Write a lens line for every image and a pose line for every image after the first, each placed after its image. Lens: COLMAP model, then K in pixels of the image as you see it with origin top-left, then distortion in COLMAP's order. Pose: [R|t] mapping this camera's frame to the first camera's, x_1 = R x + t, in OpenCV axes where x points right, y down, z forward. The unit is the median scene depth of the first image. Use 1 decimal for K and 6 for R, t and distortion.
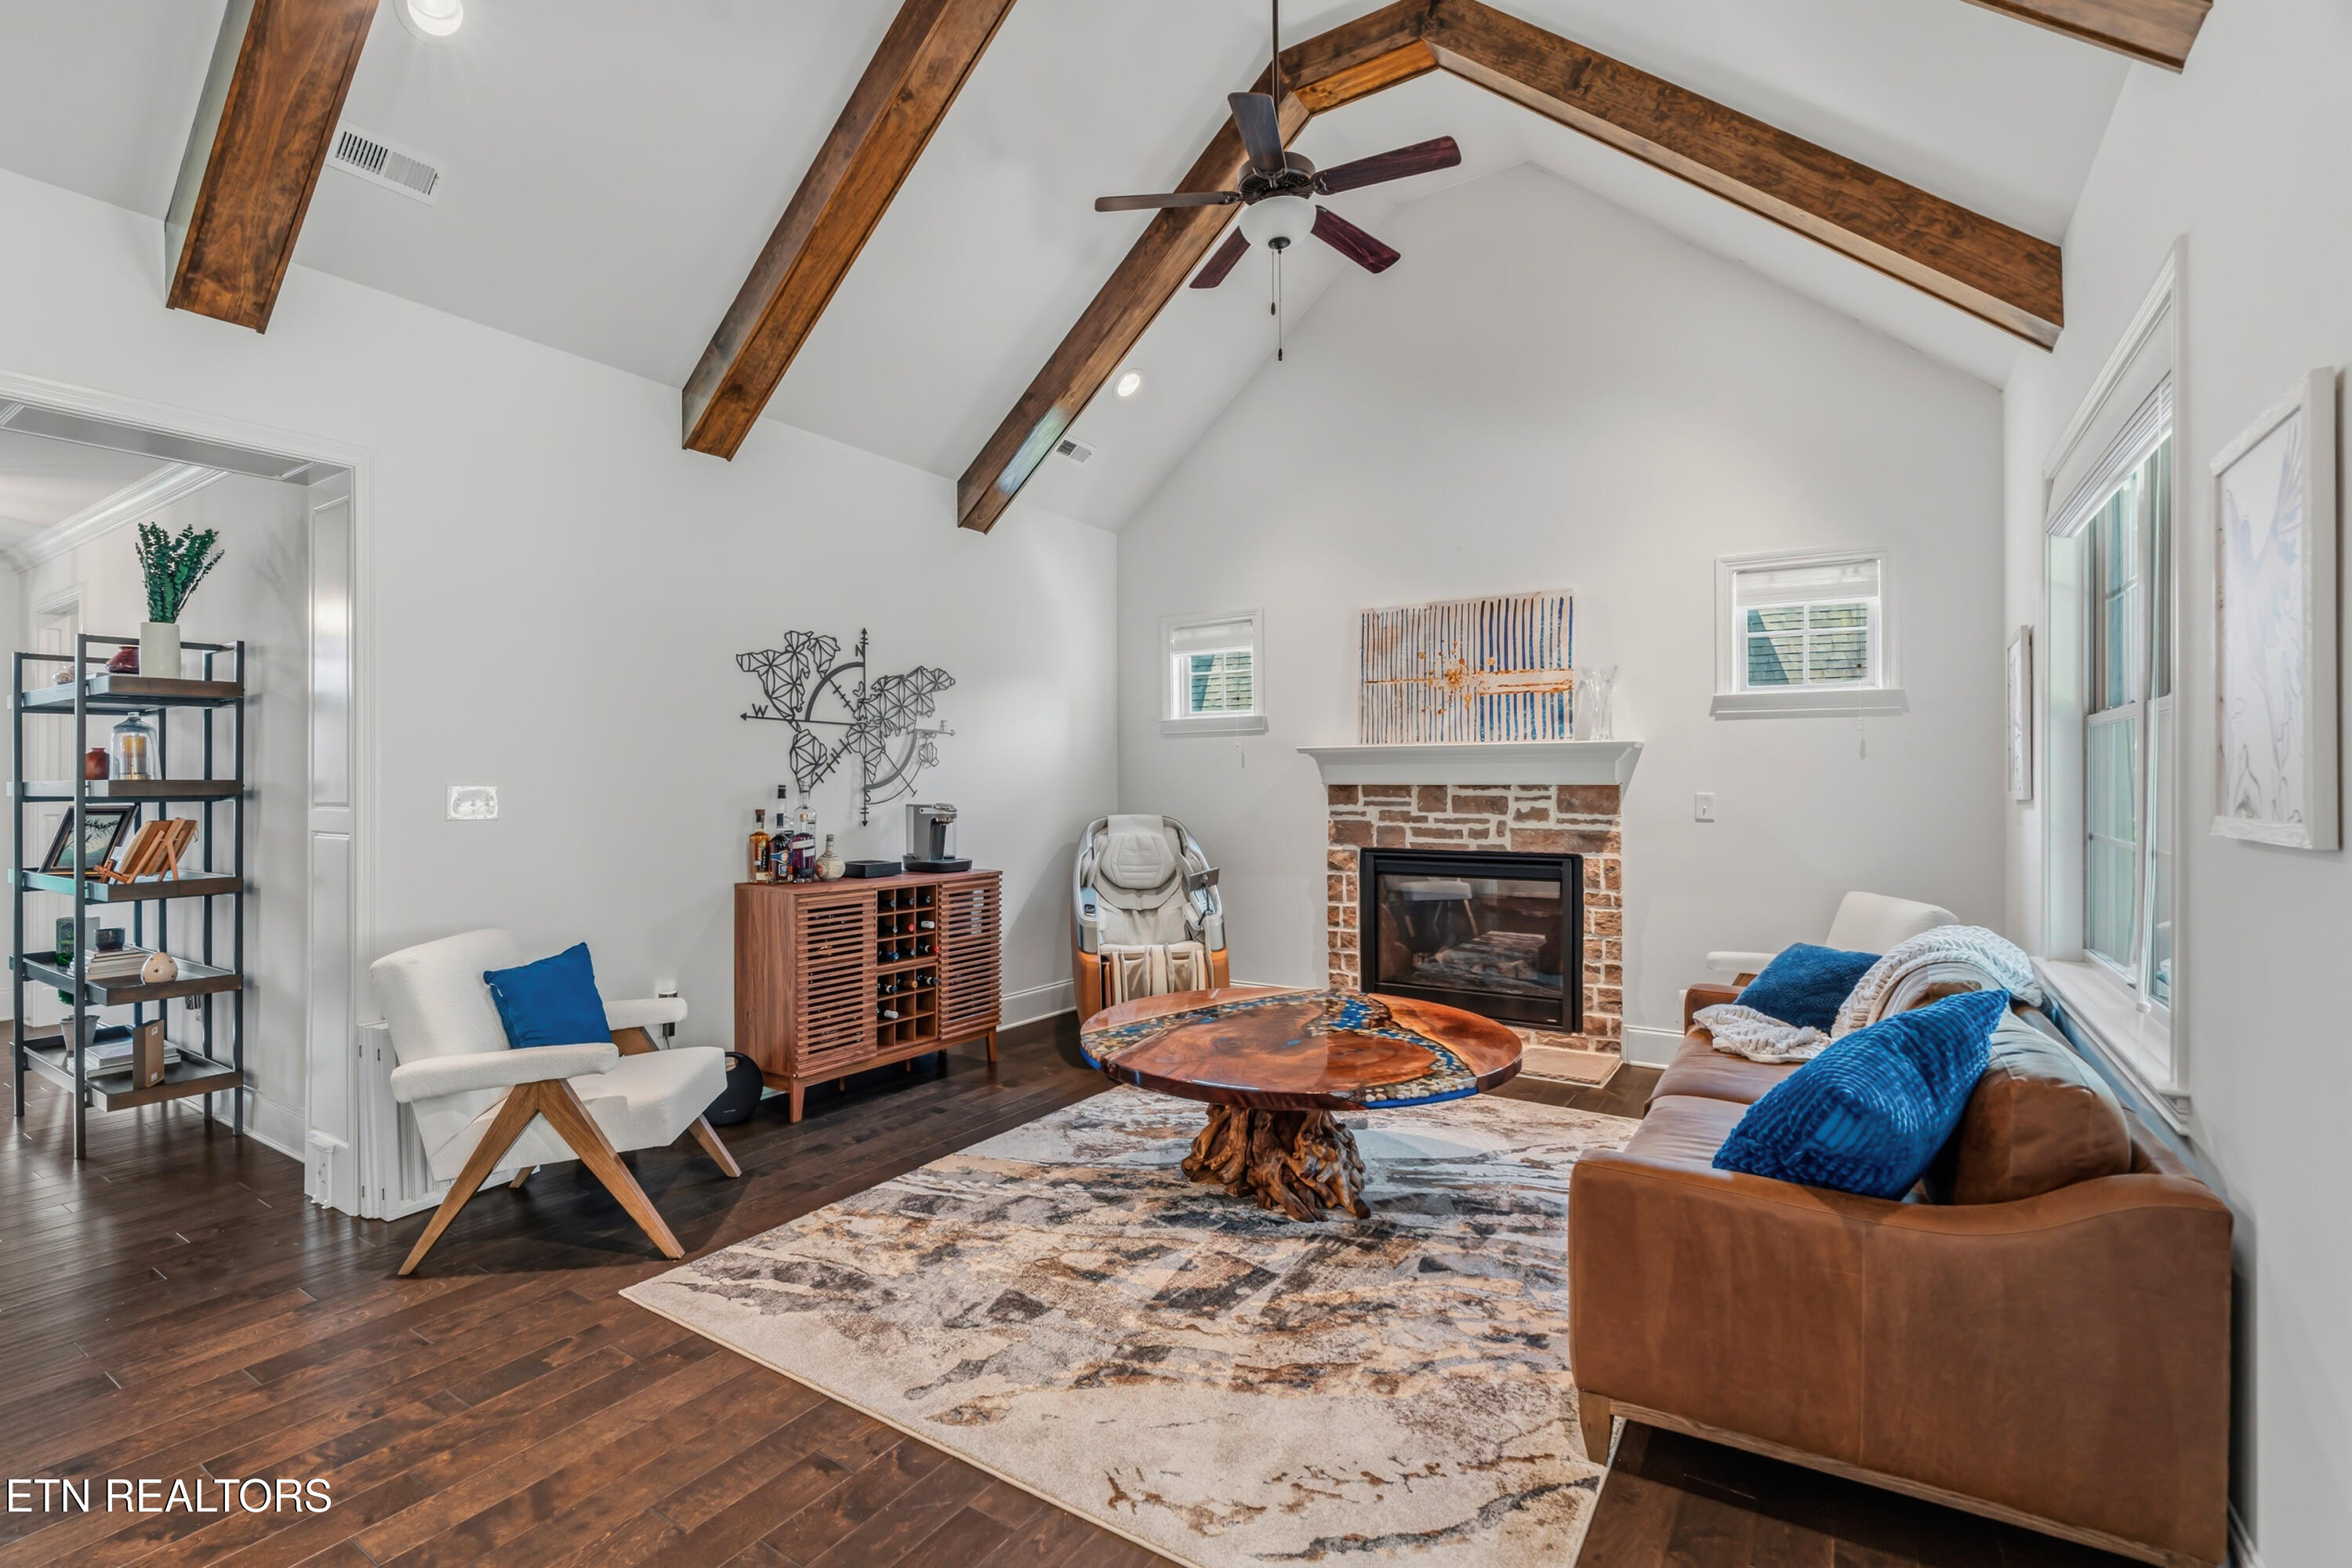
lens RADIAL K [[1065.8, 0, 1116.8], [0, 1065.8, 782.3], [0, 0, 1]] dist [-0.012424, 0.005796]
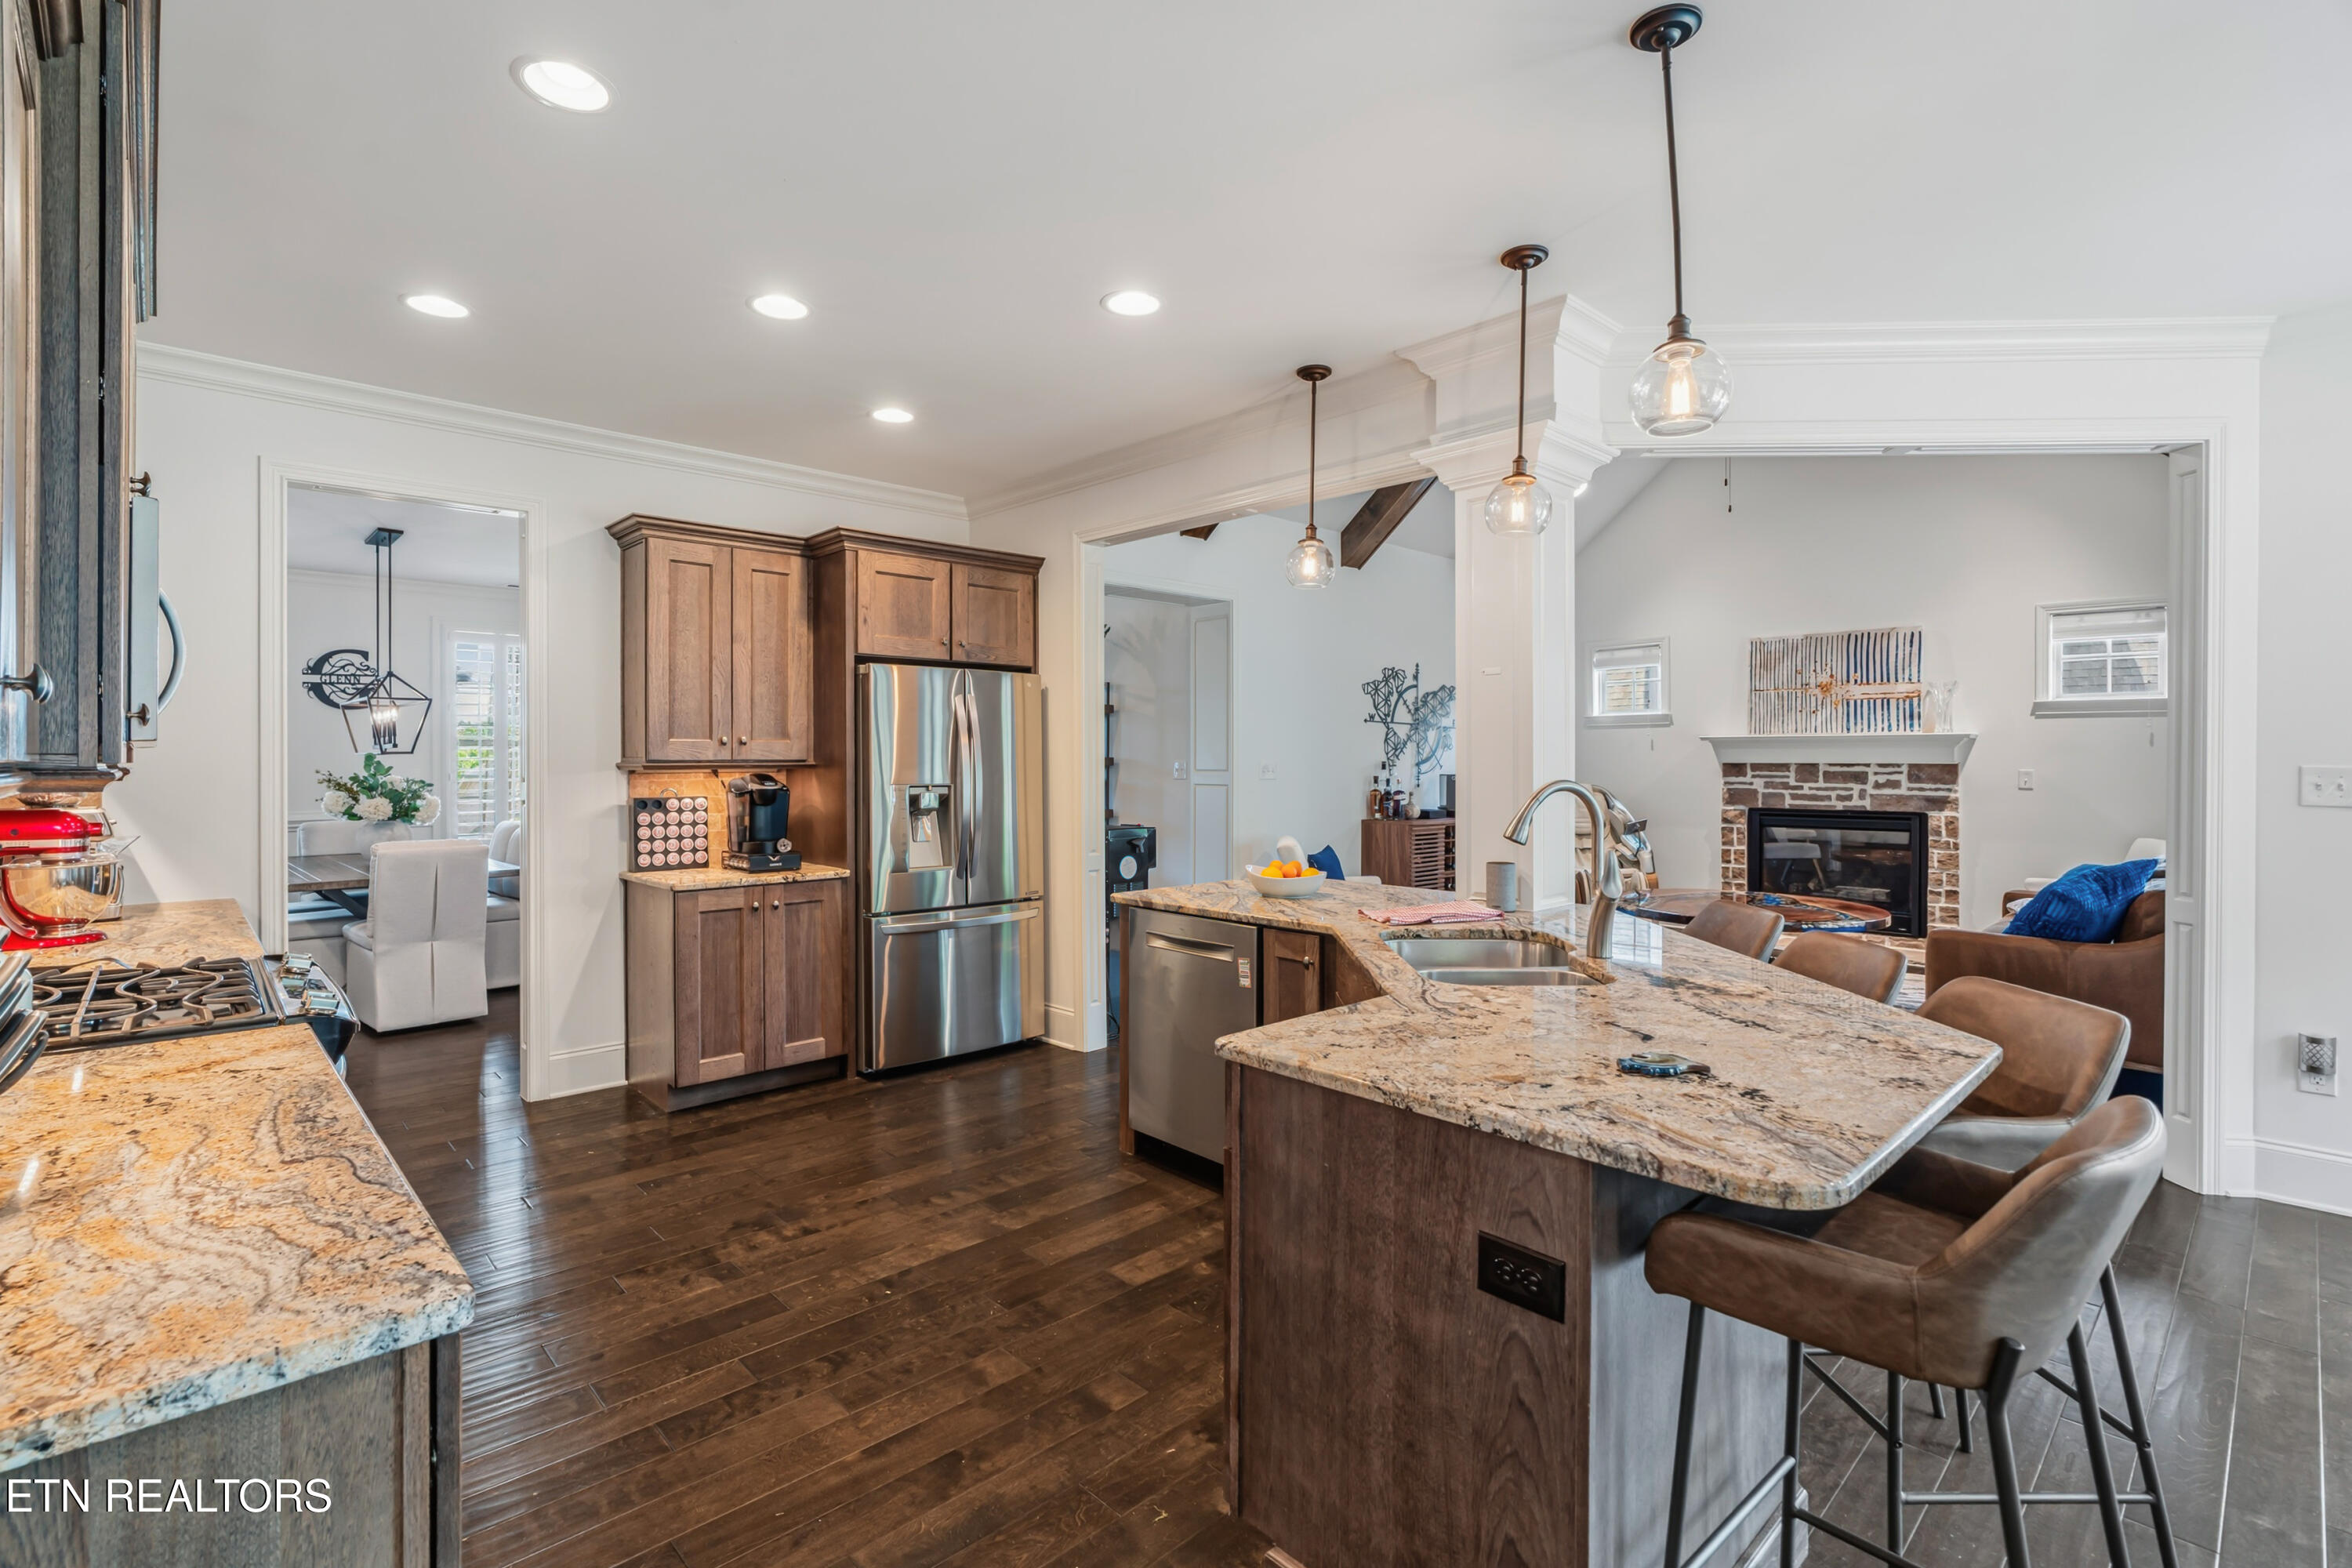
lens RADIAL K [[1065.8, 0, 1133.8], [0, 1065.8, 763.1], [0, 0, 1]] dist [-0.012424, 0.005796]
pose [[0.974901, 0.004698, -0.222588, -0.278708], [-0.003789, 0.999983, 0.004513, -0.000847], [0.222606, -0.003556, 0.974902, -0.611019]]
